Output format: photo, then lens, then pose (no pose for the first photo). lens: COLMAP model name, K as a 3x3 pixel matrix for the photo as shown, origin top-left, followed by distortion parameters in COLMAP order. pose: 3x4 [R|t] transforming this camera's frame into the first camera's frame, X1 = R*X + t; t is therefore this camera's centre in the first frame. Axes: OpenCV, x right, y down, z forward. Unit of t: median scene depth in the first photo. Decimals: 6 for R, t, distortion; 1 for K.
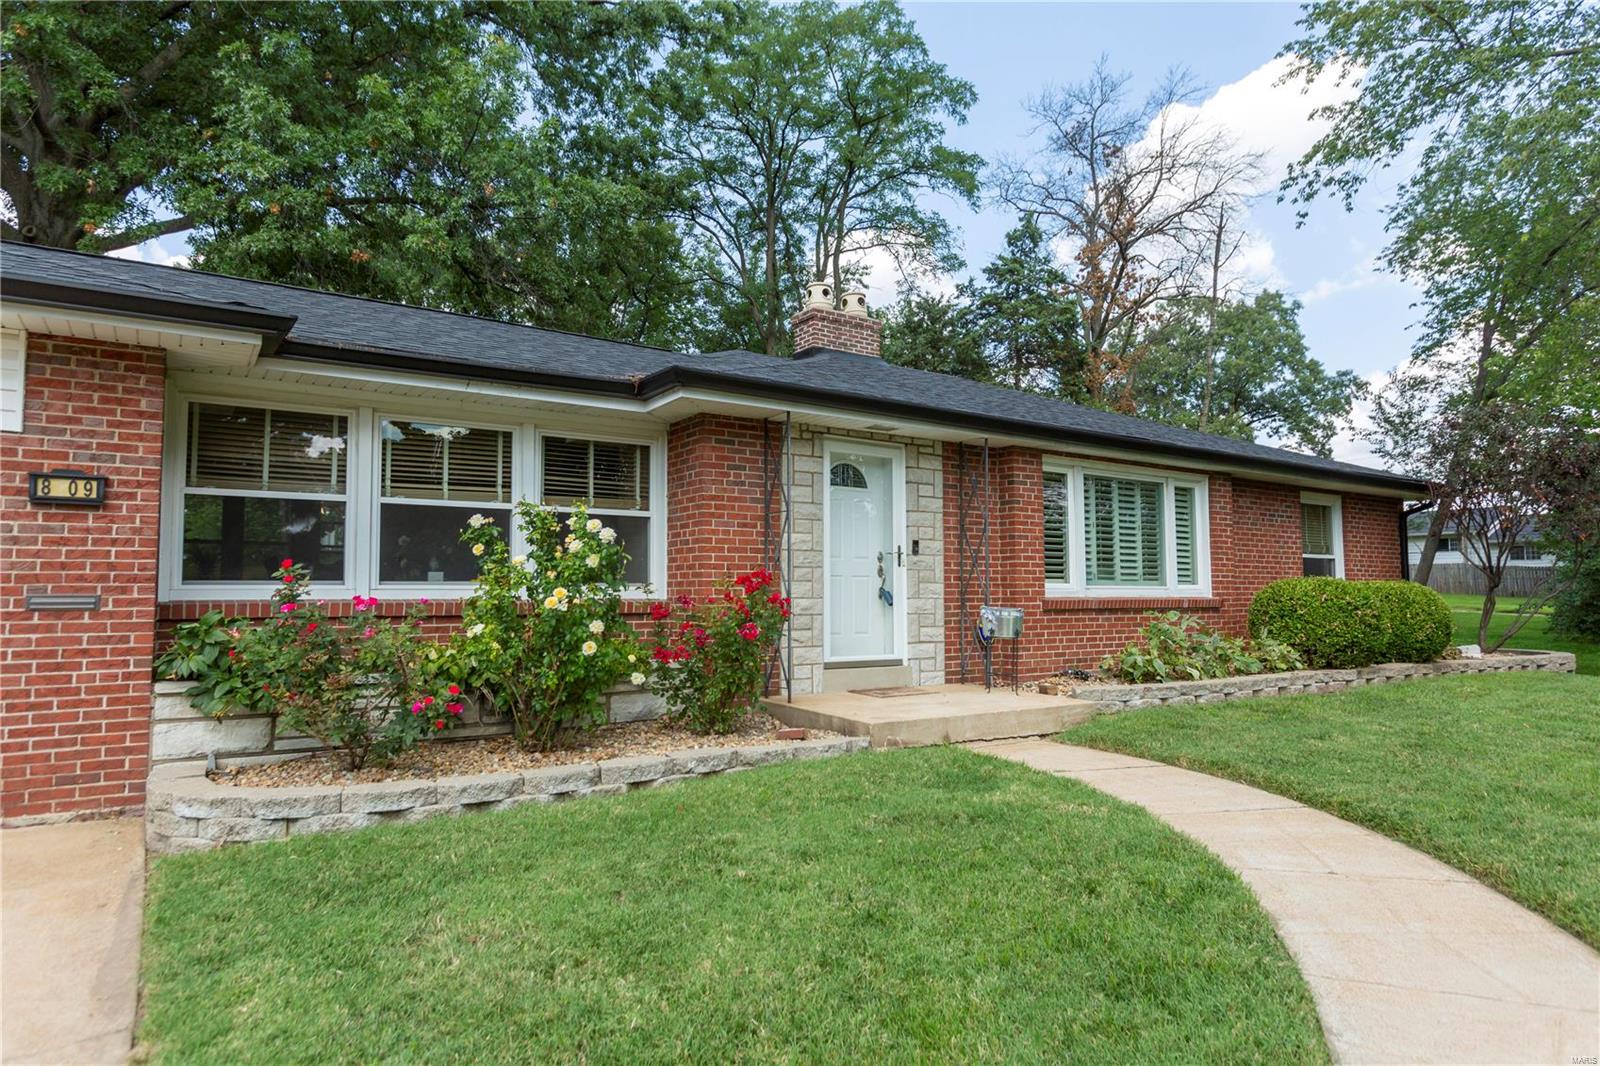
lens RADIAL K [[935.4, 0, 800.0], [0, 935.4, 533.0], [0, 0, 1]] dist [-0.005786, 0.000716]
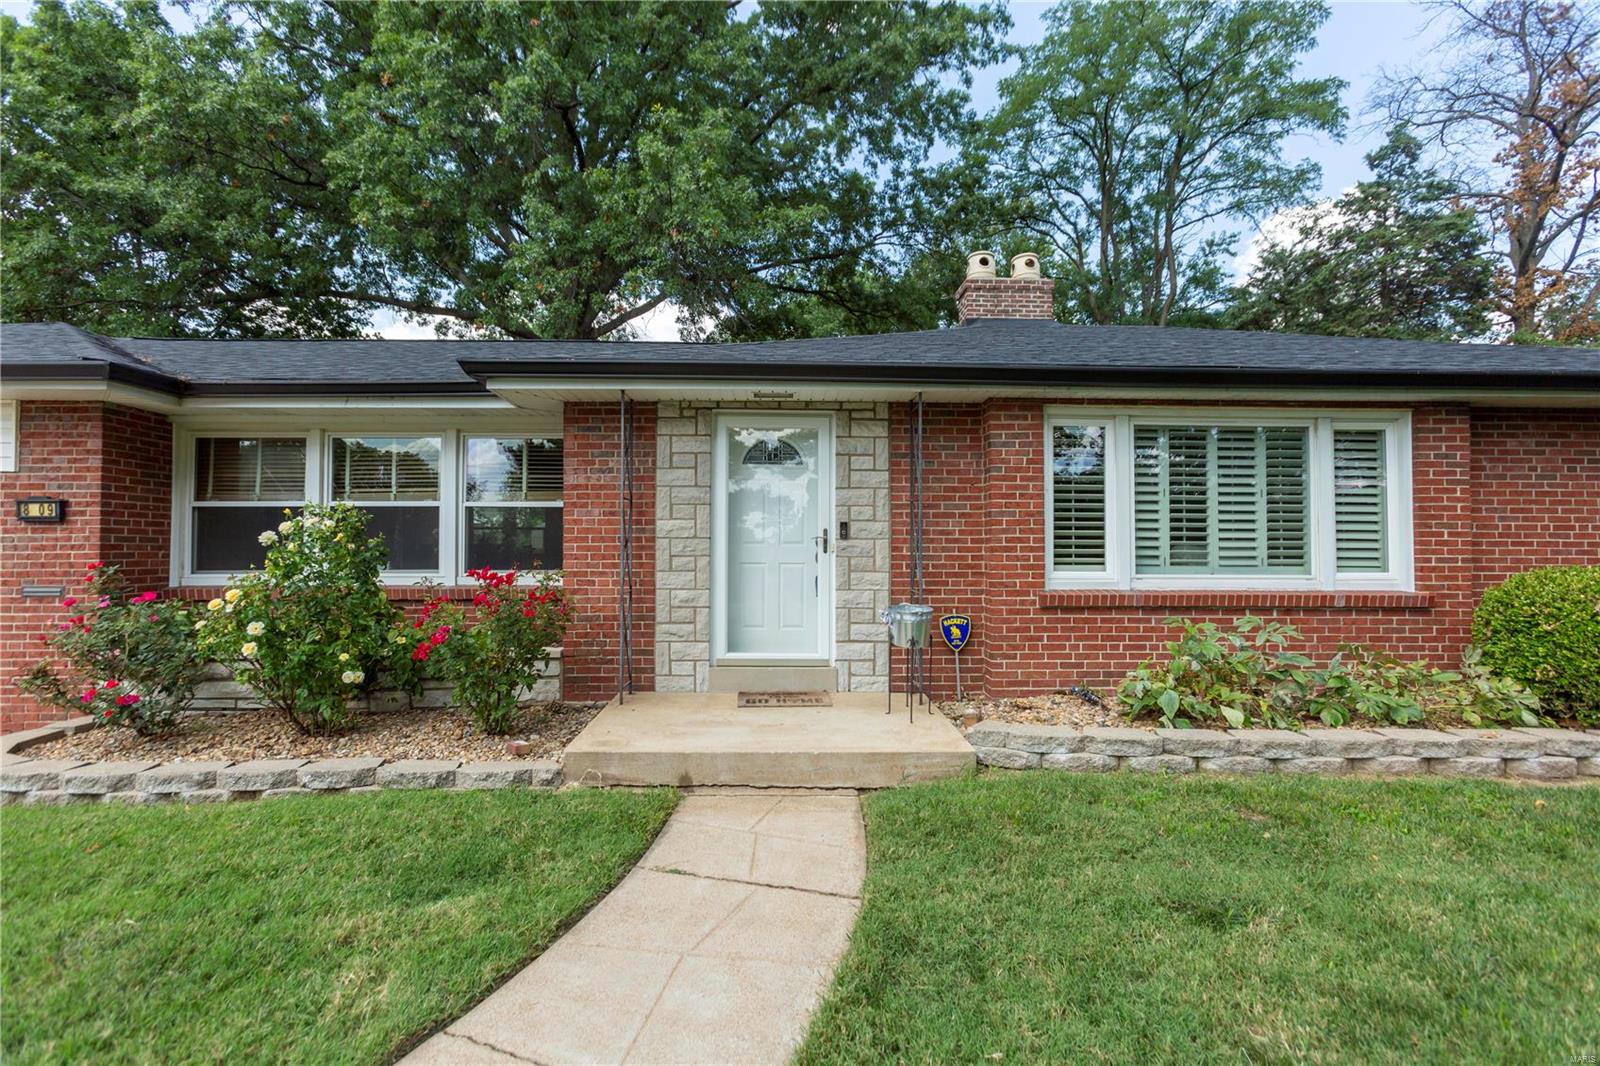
lens RADIAL K [[708.4, 0, 800.0], [0, 708.4, 533.0], [0, 0, 1]] dist [-0.026542, 0.020058]
pose [[0.839036, -0.010638, -0.543971, 0.431846], [0.034372, 0.998848, 0.033483, -0.005445], [0.542989, -0.046791, 0.838435, 0.425034]]
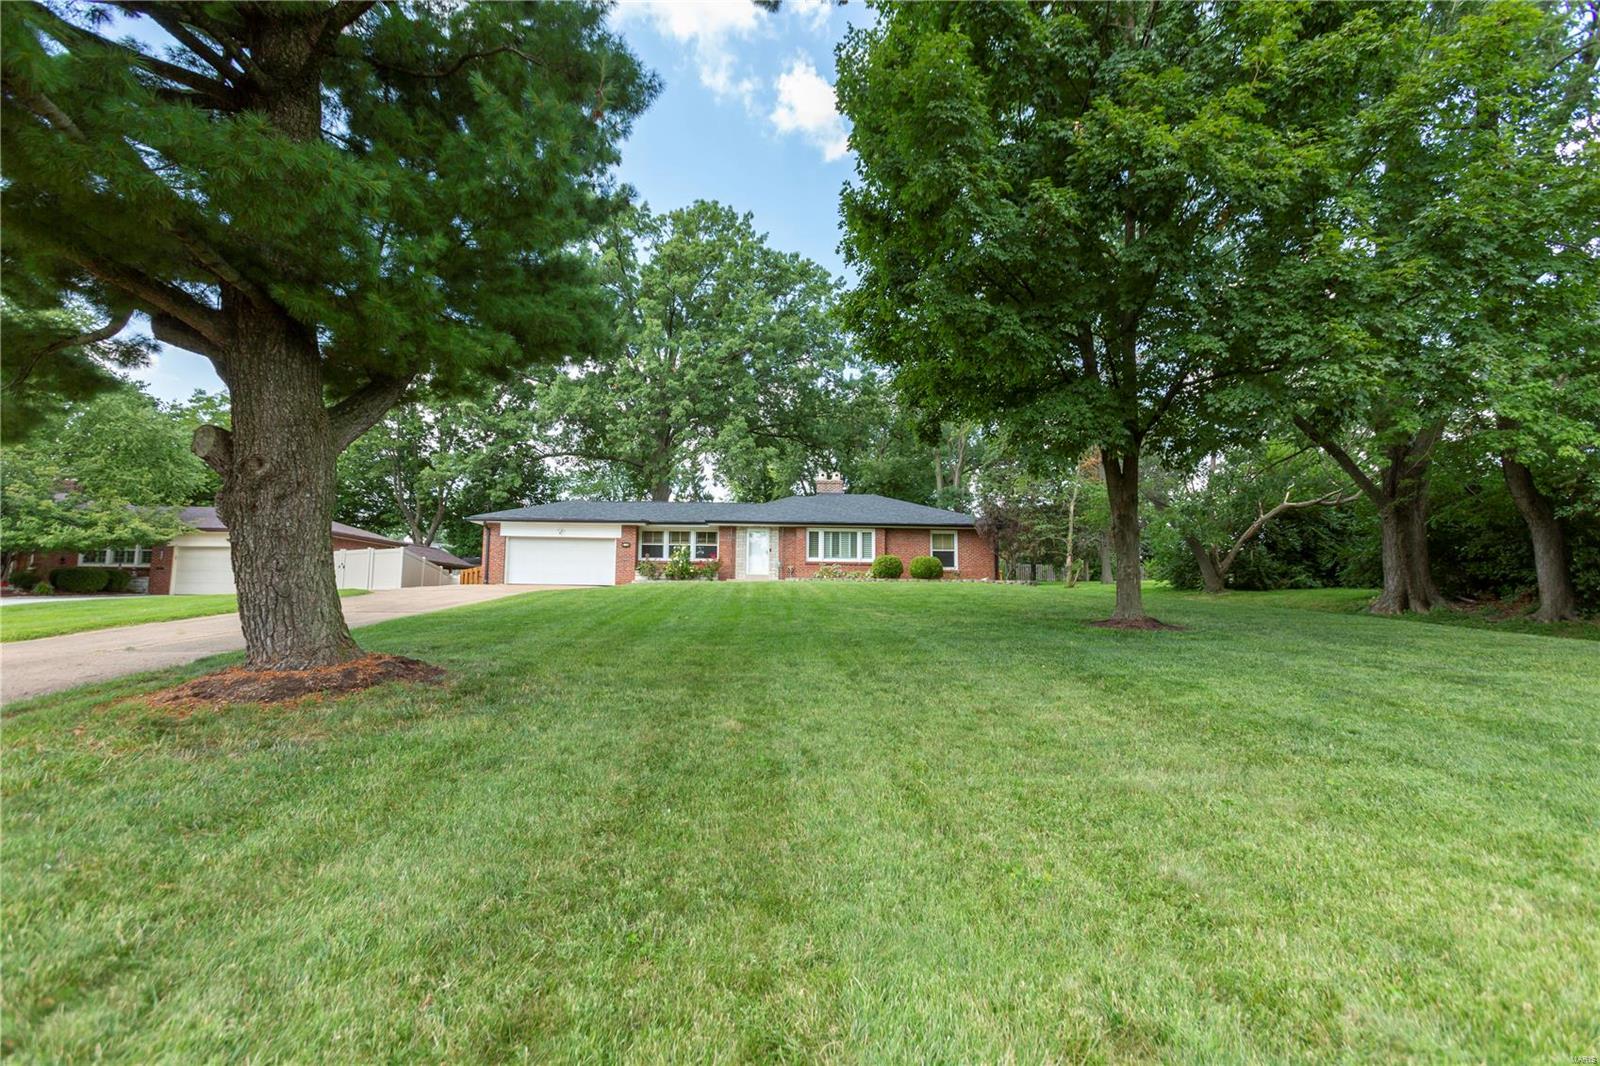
lens RADIAL K [[708.4, 0, 800.0], [0, 708.4, 533.0], [0, 0, 1]] dist [-0.026542, 0.020058]
pose [[0.848199, -0.044626, -0.527795, 2.072334], [0.025104, 0.998712, -0.044100, 0.087591], [0.529083, 0.024156, 0.848226, -1.881735]]
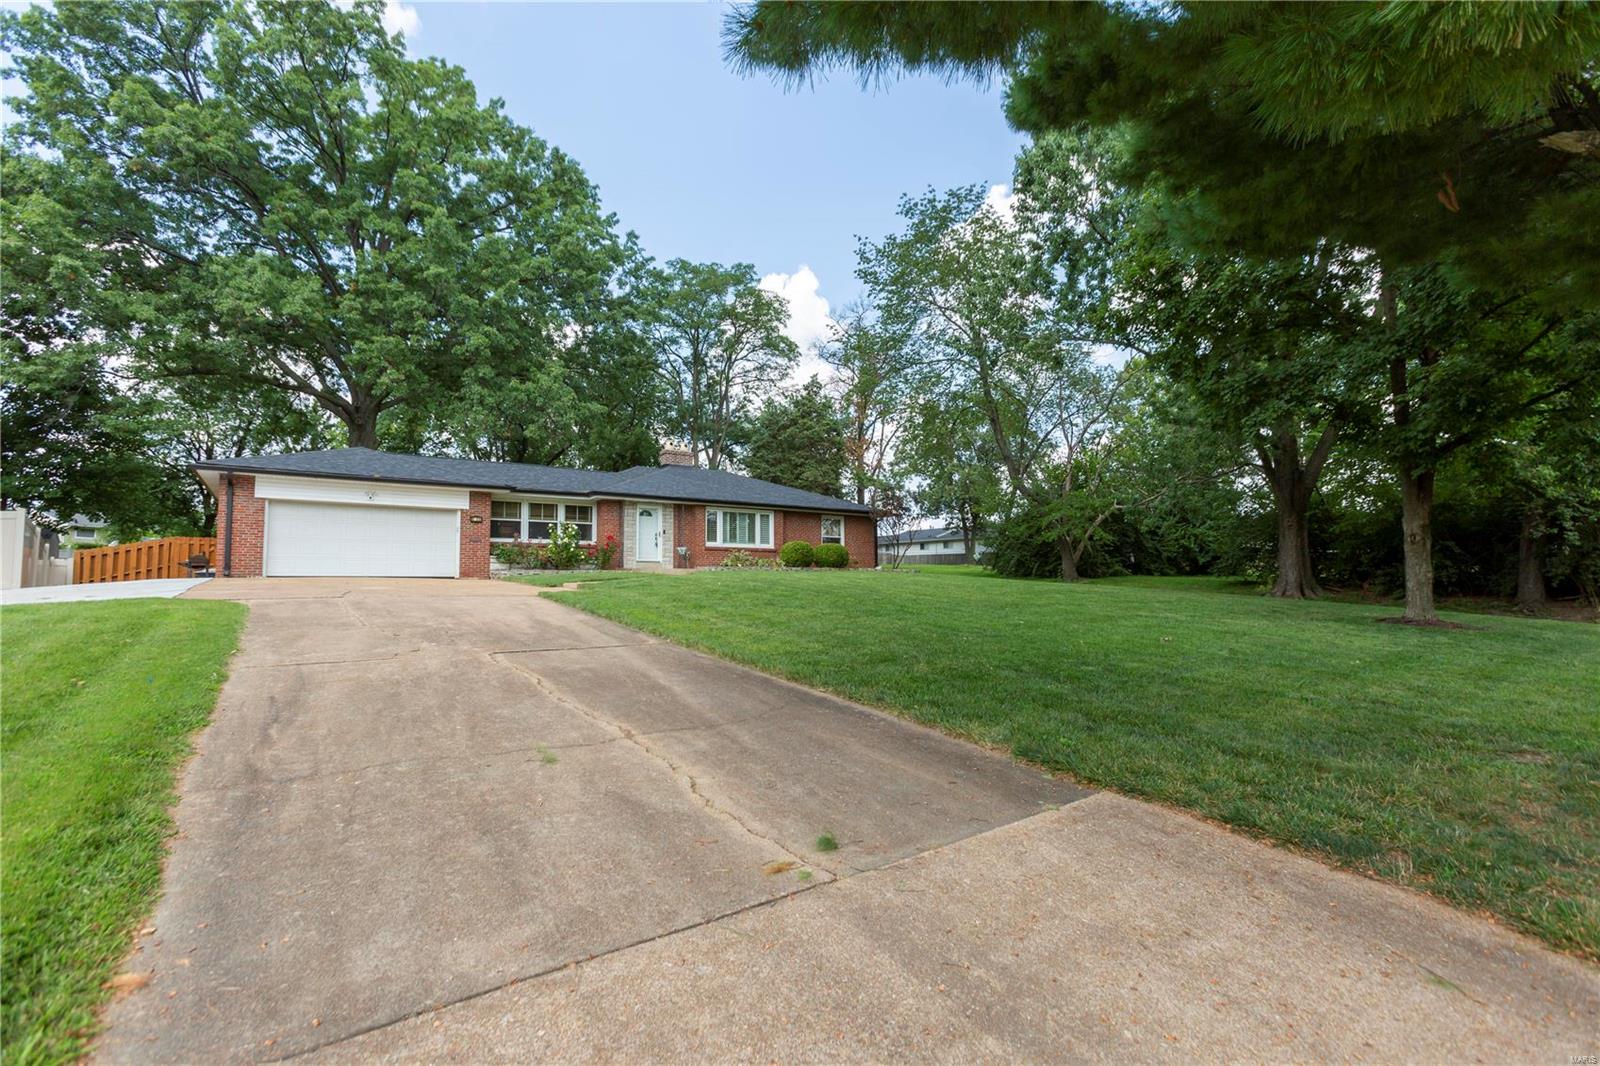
lens RADIAL K [[708.4, 0, 800.0], [0, 708.4, 533.0], [0, 0, 1]] dist [-0.026542, 0.020058]
pose [[0.999761, -0.002373, 0.021744, 0.599235], [0.002433, 0.999993, -0.002735, 0.028458], [-0.021737, 0.002787, 0.999760, -1.852519]]
